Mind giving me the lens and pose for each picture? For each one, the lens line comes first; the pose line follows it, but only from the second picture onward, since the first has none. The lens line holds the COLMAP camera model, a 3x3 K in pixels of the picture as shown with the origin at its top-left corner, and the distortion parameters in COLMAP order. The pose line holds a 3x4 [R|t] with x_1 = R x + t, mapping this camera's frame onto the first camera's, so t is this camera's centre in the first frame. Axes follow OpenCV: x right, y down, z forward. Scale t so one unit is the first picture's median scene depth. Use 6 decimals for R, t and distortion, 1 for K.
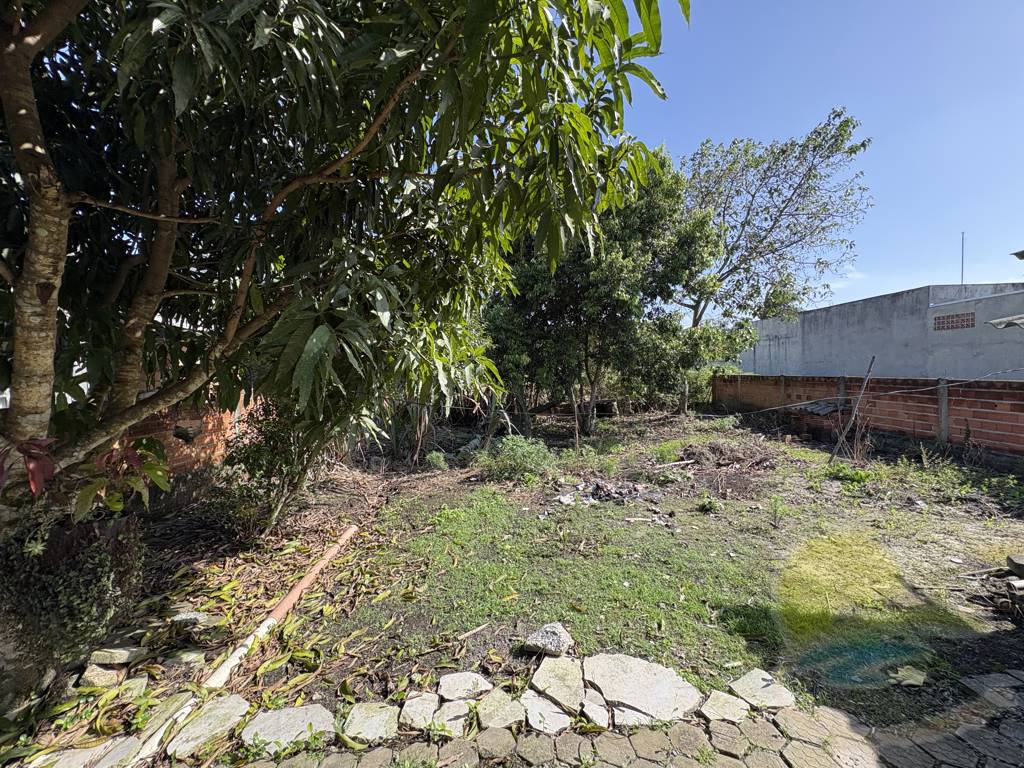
lens RADIAL K [[407.9, 0, 512.0], [0, 407.9, 383.0], [0, 0, 1]] dist [0.001275, -0.000134]
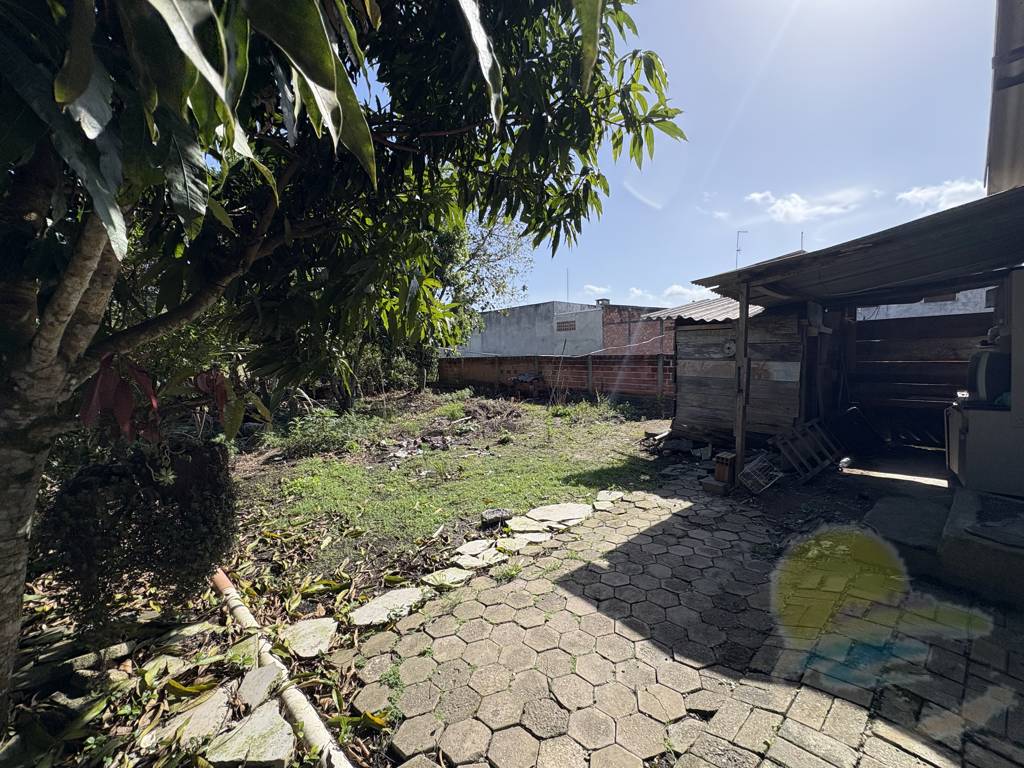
lens RADIAL K [[407.9, 0, 511.9], [0, 407.9, 384.6], [0, 0, 1]] dist [0.001275, -0.000134]
pose [[0.741805, -0.038250, 0.669523, -0.337101], [0.022913, 0.999235, 0.031700, 0.056329], [-0.670224, -0.008175, 0.742114, -0.034591]]
